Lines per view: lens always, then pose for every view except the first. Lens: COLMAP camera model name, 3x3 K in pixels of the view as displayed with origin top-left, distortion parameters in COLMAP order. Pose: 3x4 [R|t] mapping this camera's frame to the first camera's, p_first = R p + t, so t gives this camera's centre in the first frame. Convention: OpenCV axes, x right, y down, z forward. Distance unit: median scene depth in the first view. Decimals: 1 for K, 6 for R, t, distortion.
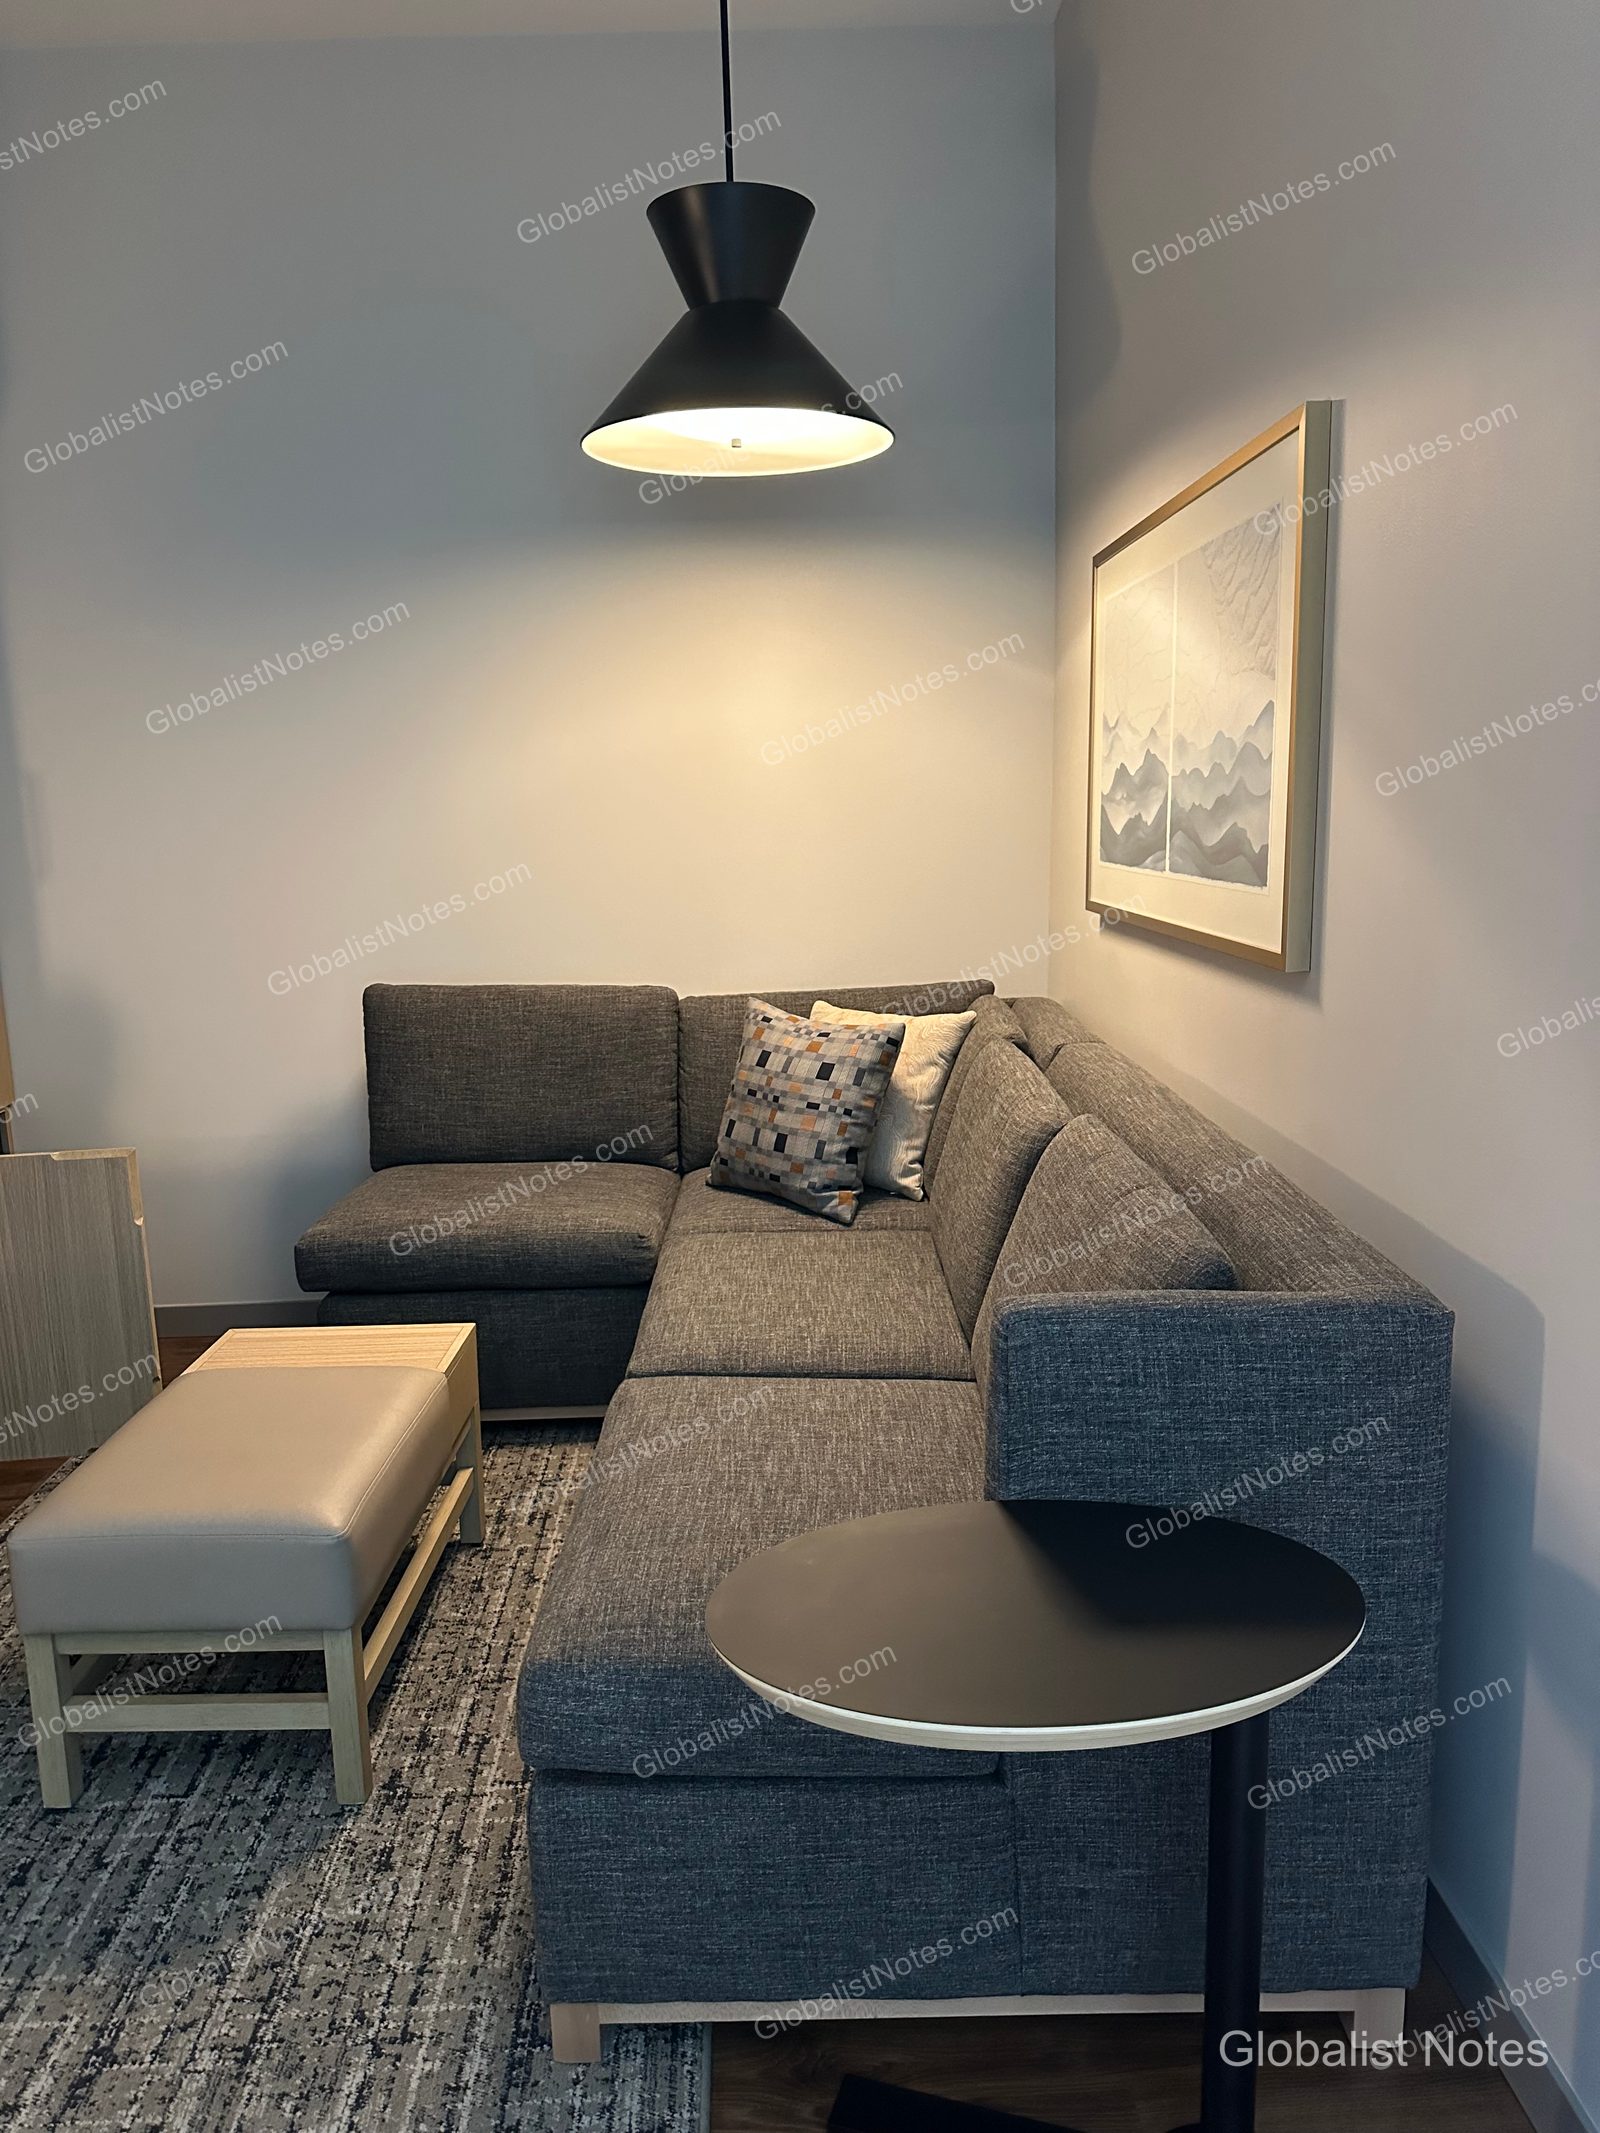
lens RADIAL K [[1486.6, 0, 791.2], [0, 1486.6, 1086.2], [0, 0, 1]] dist [0.074179, -0.065211]
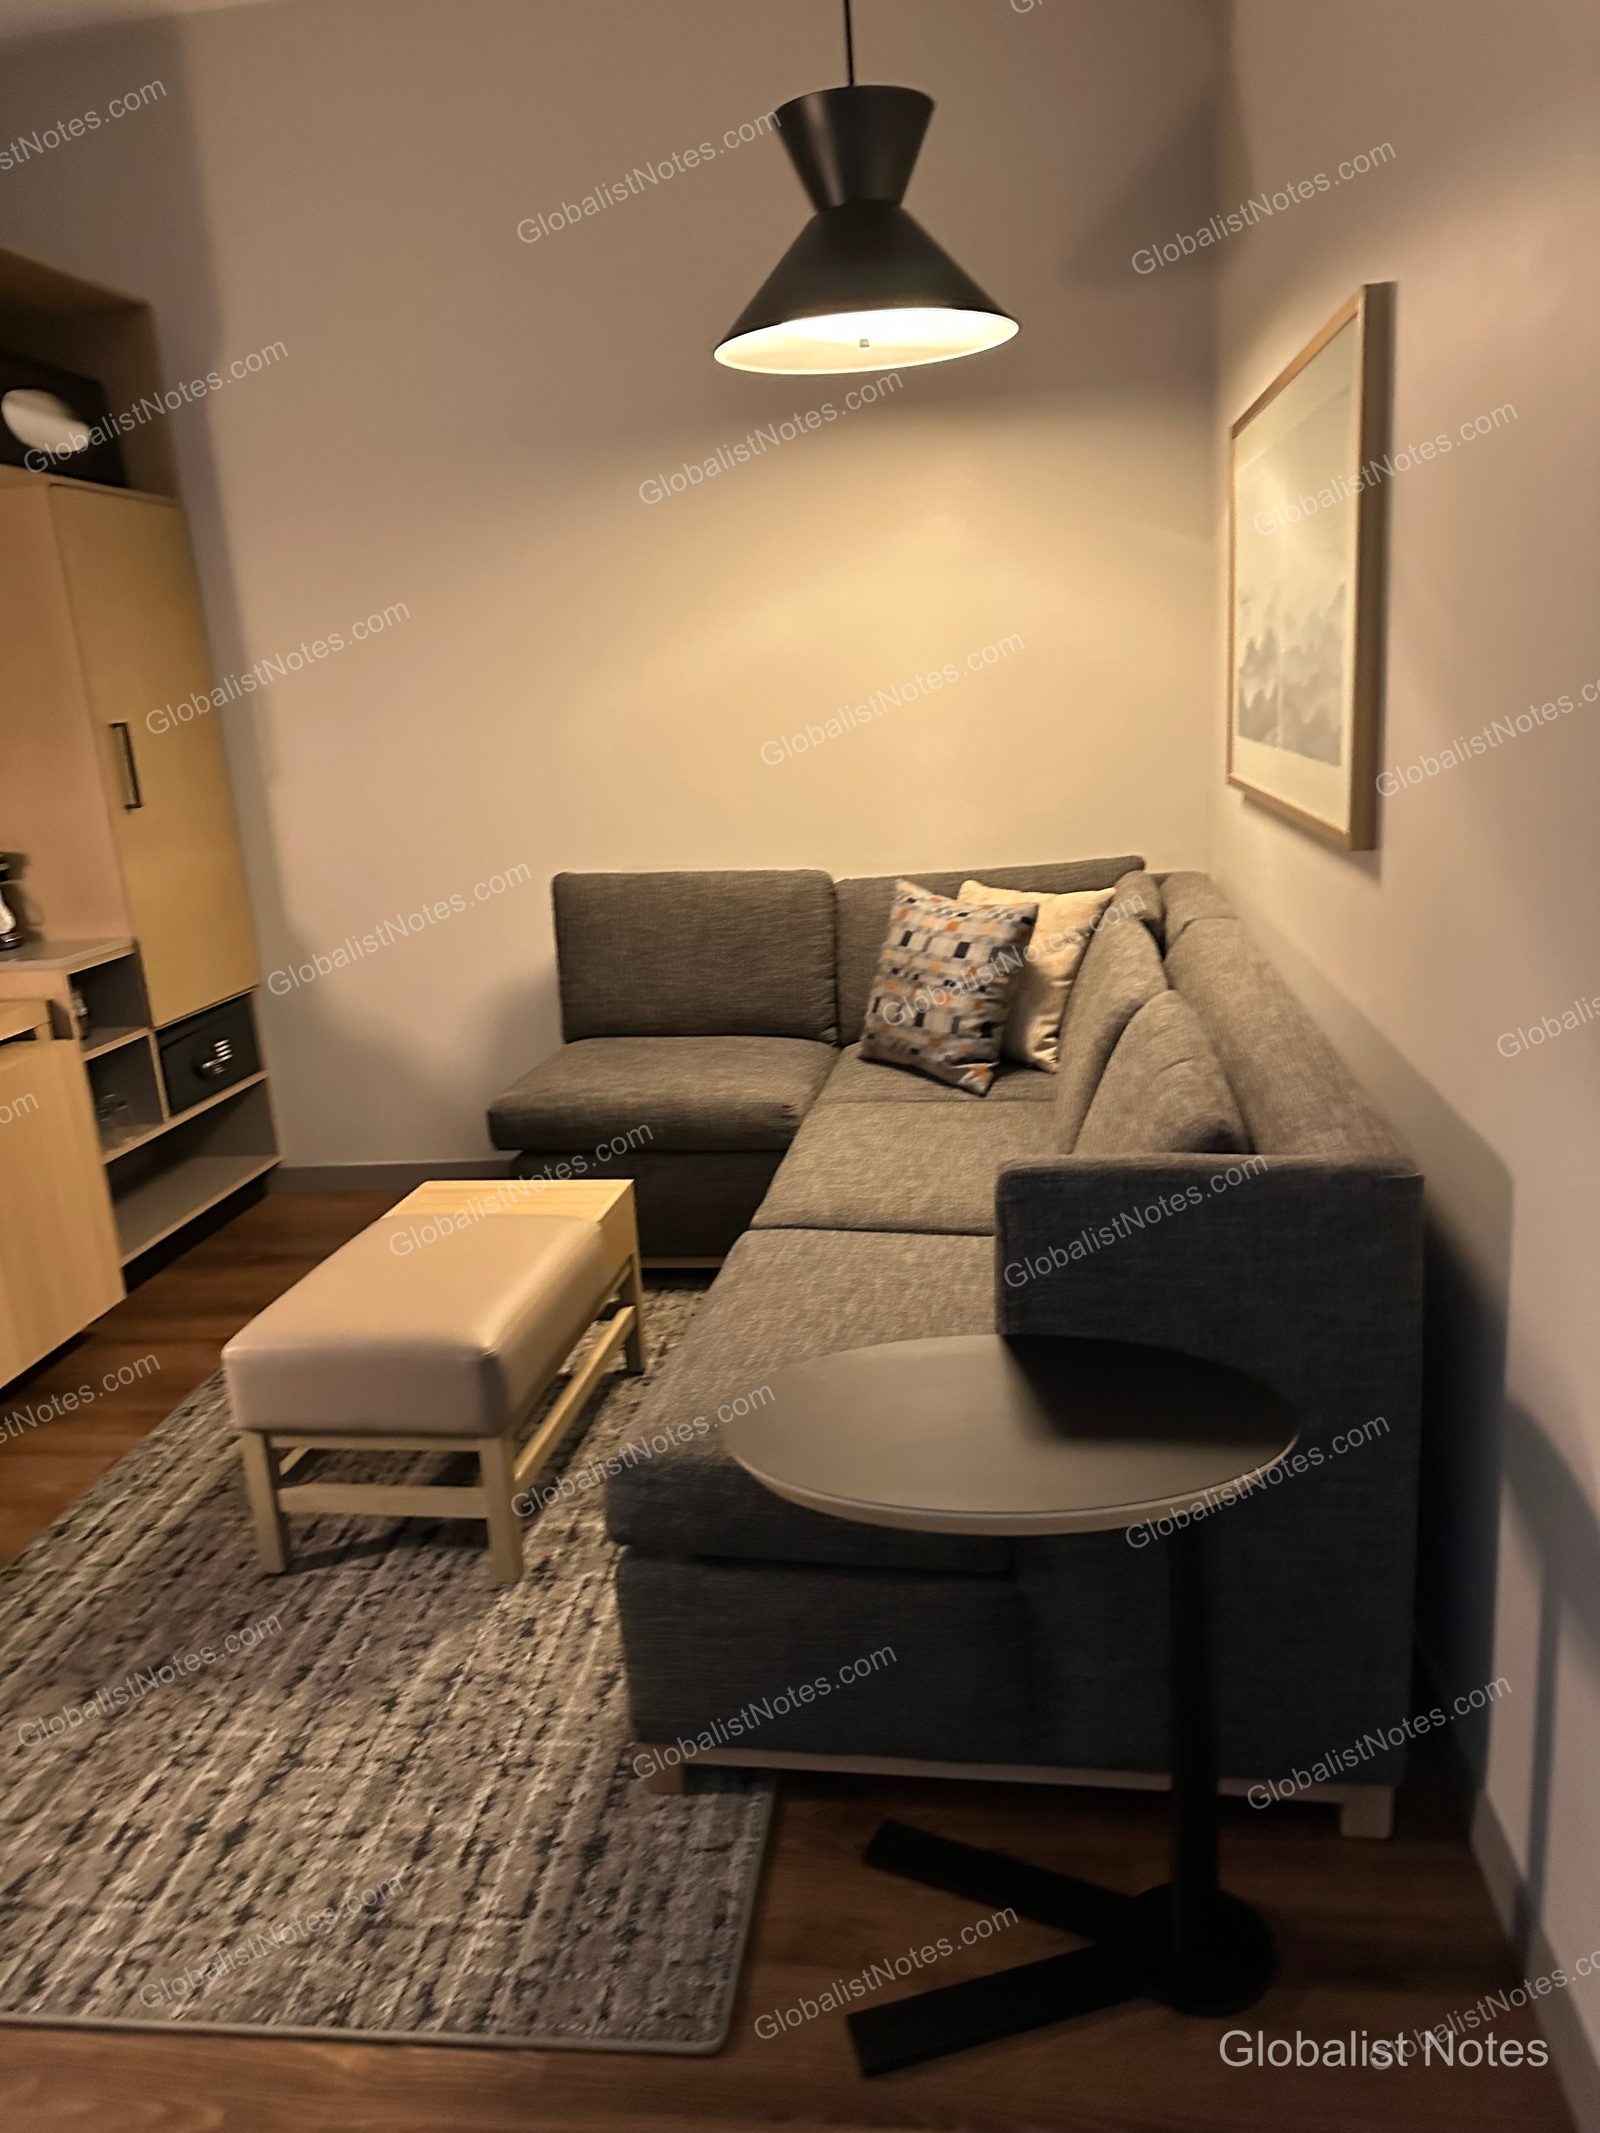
lens RADIAL K [[1485.0, 0, 800.0], [0, 1485.0, 1066.5], [0, 0, 1]] dist [0.162028, -0.249349]
pose [[0.987045, 0.002871, -0.160416, 0.079891], [0.008611, 0.997451, 0.070832, -0.003488], [0.160211, -0.071295, 0.984505, -0.059782]]
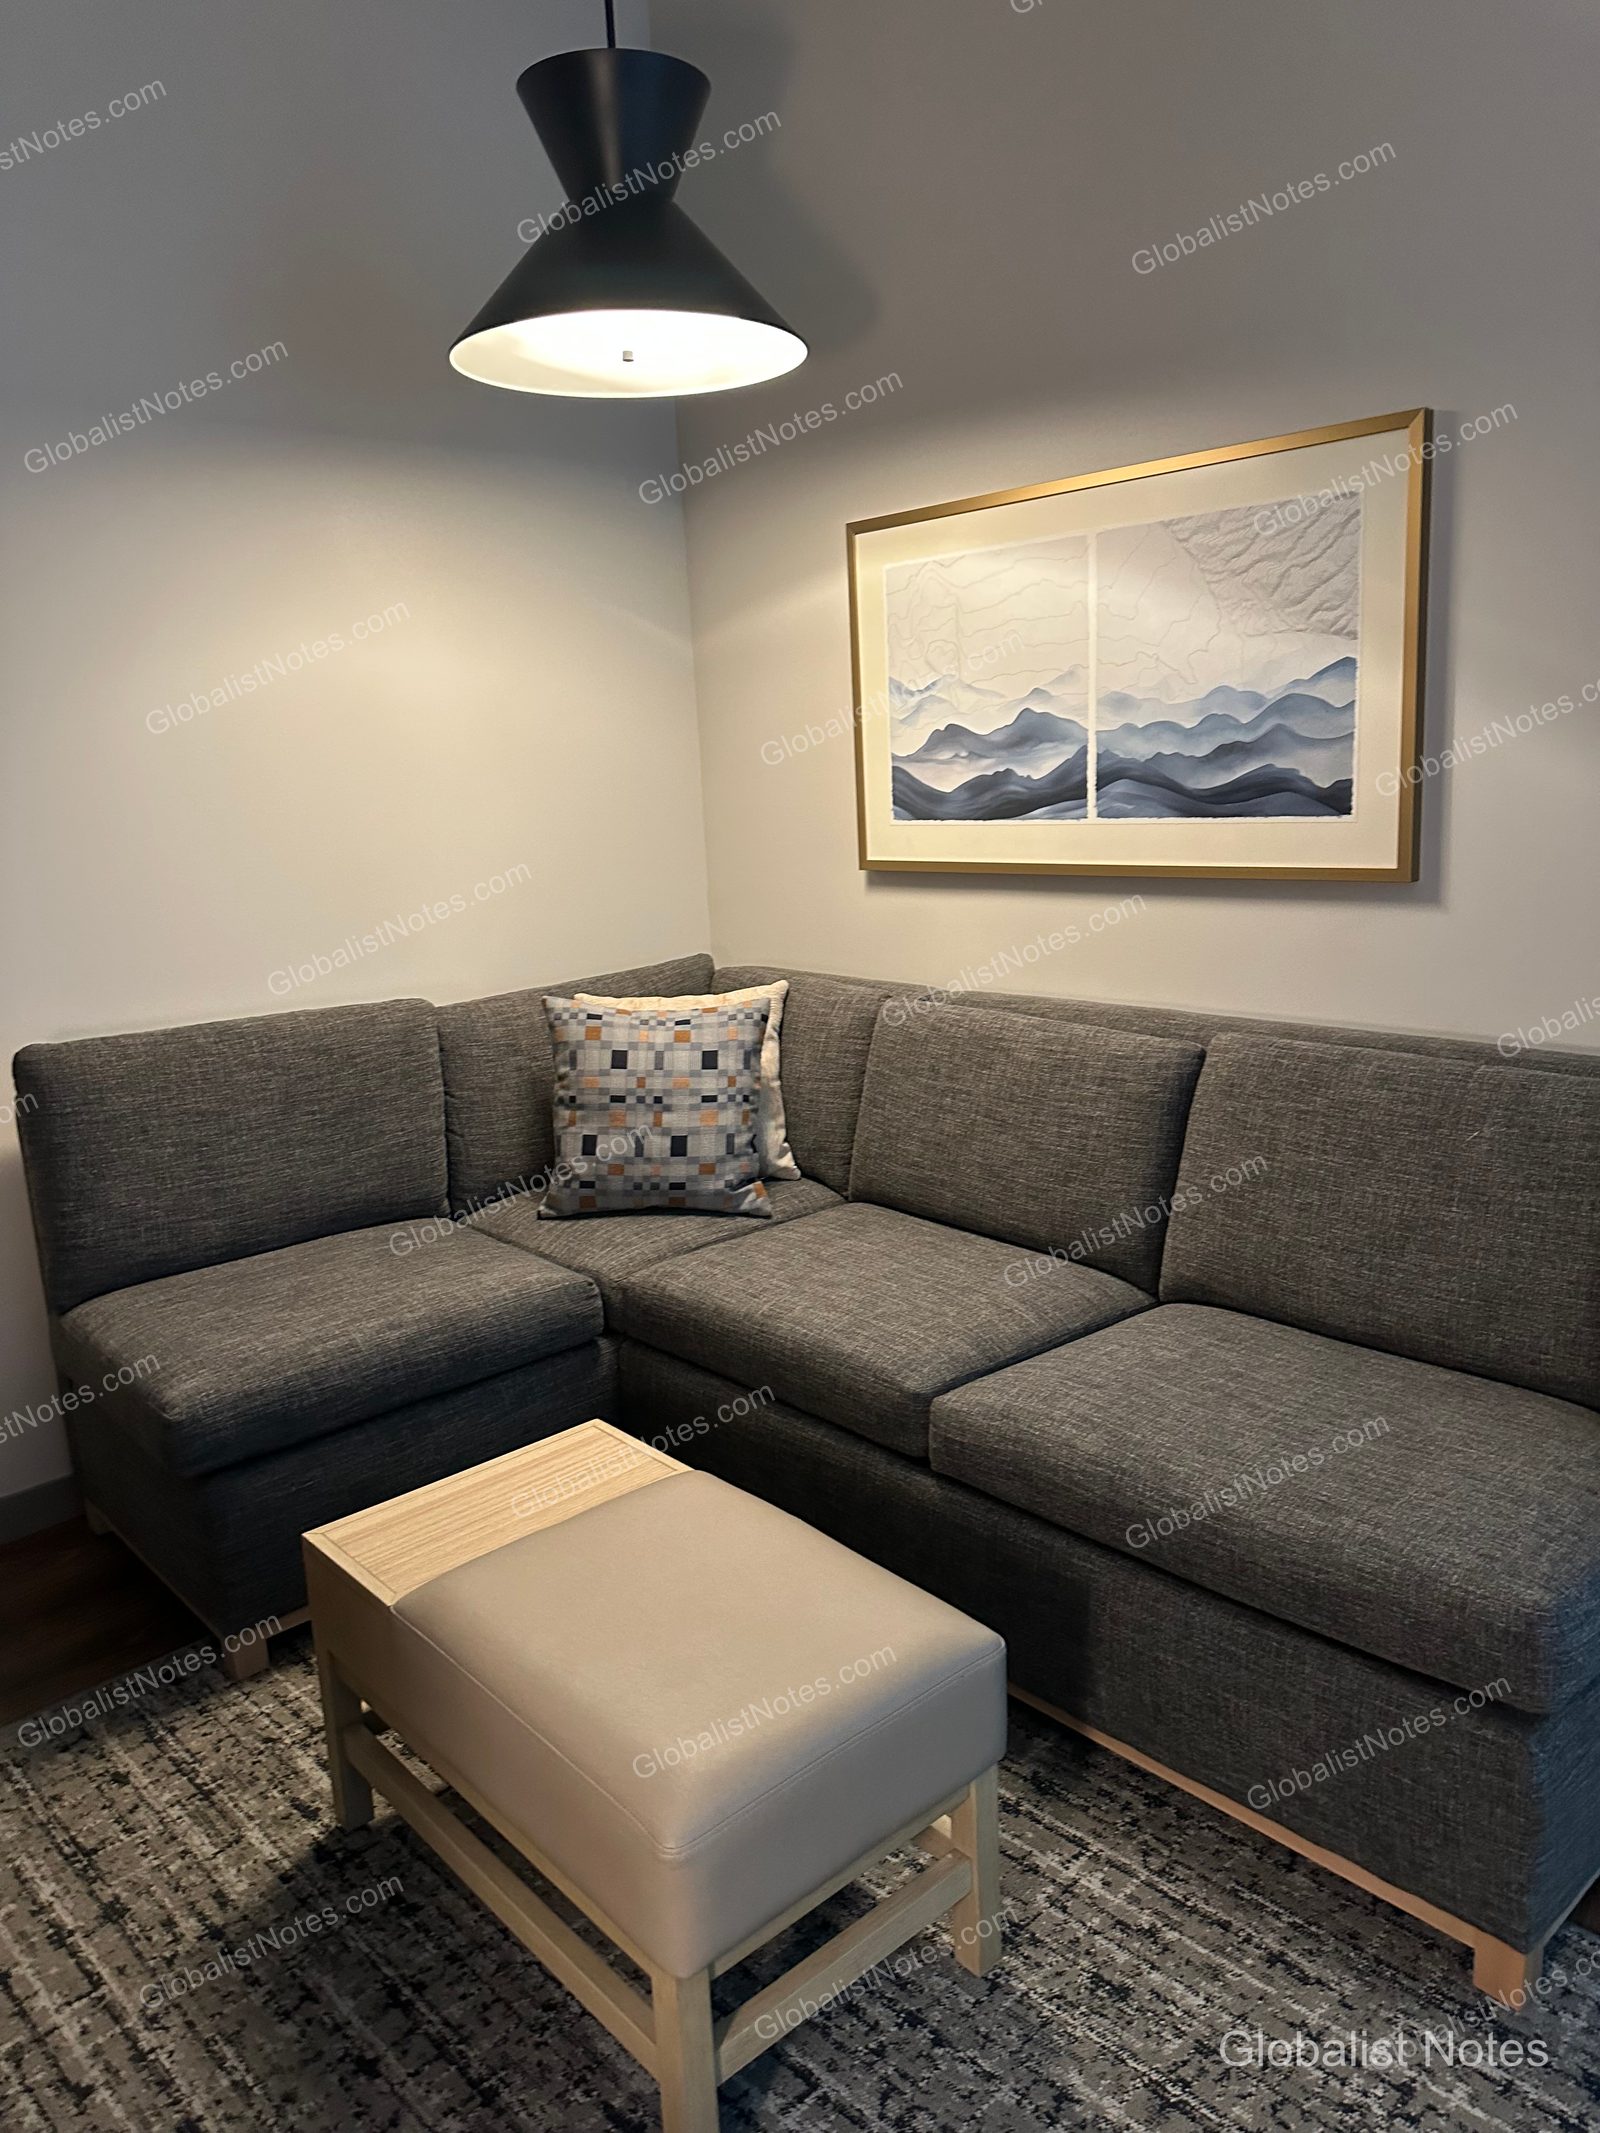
lens RADIAL K [[1491.4, 0, 800.0], [0, 1491.4, 1066.5], [0, 0, 1]] dist [0.091323, -0.132544]
pose [[0.734277, -0.148293, 0.662455, -0.552586], [0.156152, 0.986577, 0.047767, -0.041781], [-0.660647, 0.068369, 0.747577, 0.278608]]
